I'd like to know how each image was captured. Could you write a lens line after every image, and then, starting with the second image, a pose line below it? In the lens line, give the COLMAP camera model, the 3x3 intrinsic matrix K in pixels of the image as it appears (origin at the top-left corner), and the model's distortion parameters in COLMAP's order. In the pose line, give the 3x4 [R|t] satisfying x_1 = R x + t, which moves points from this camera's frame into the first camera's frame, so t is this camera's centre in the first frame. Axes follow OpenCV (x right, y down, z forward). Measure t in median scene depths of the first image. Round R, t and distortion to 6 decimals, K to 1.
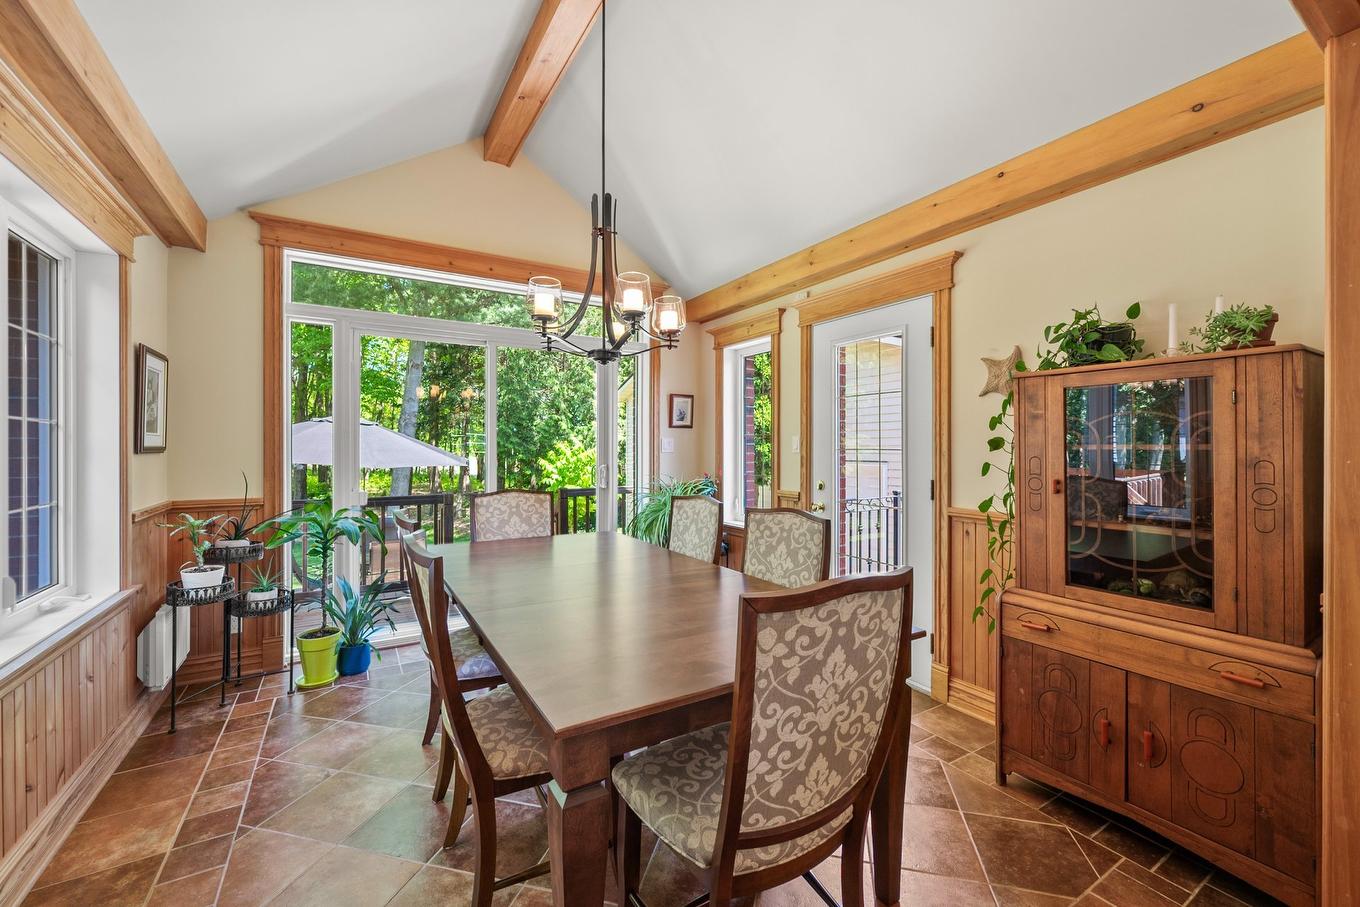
lens RADIAL K [[545.4, 0, 681.0], [0, 545.4, 448.8], [0, 0, 1]] dist [0.000518, 0.000315]
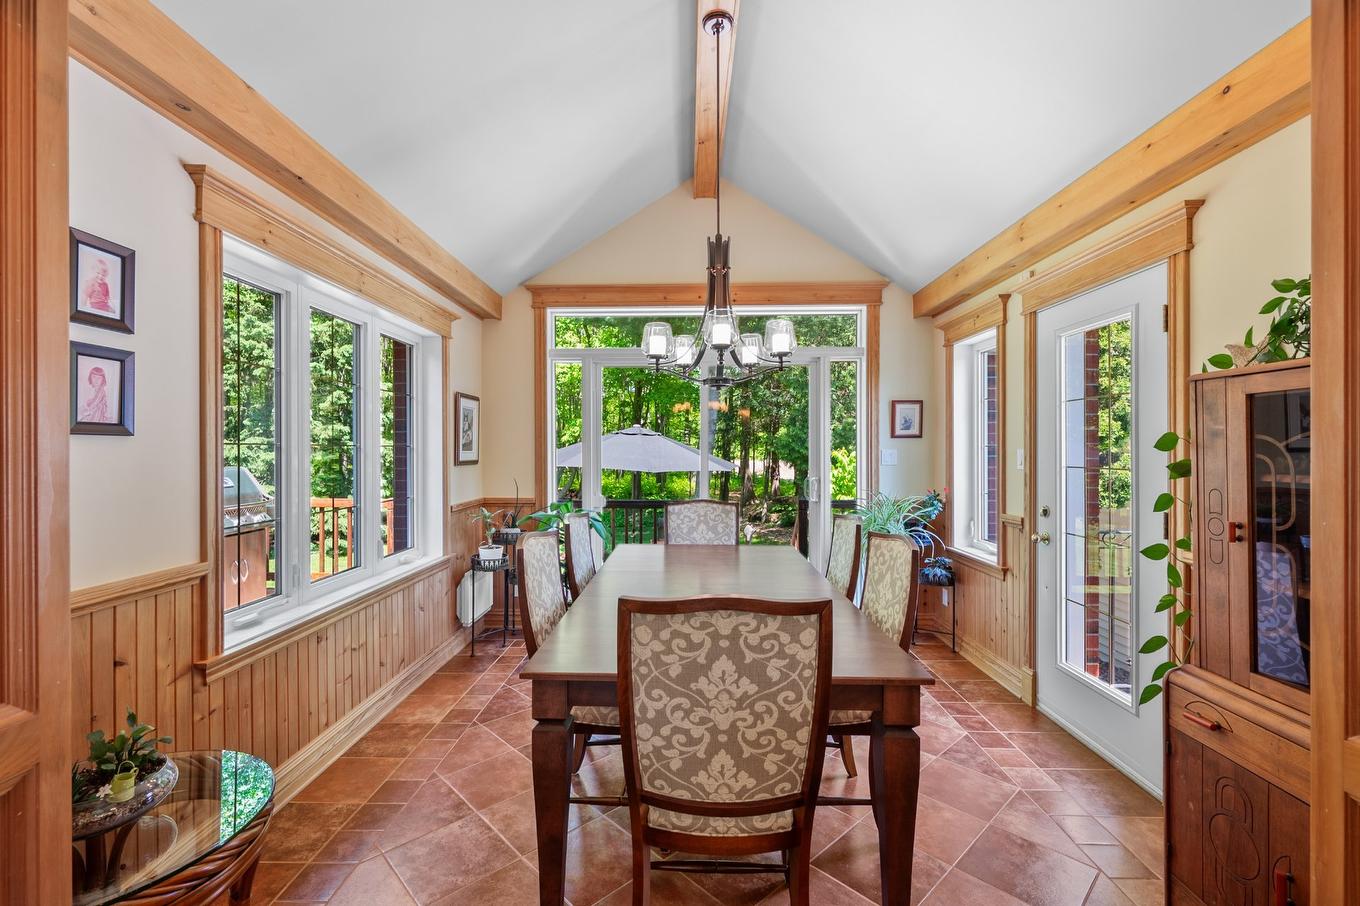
lens RADIAL K [[596.6, 0, 676.4], [0, 596.6, 453.2], [0, 0, 1]] dist [0.000367, -0.000395]
pose [[0.839795, 0.001221, -0.542902, 0.393763], [0.000211, 0.999997, 0.002575, -0.029035], [0.542903, -0.002277, 0.839792, -0.044257]]
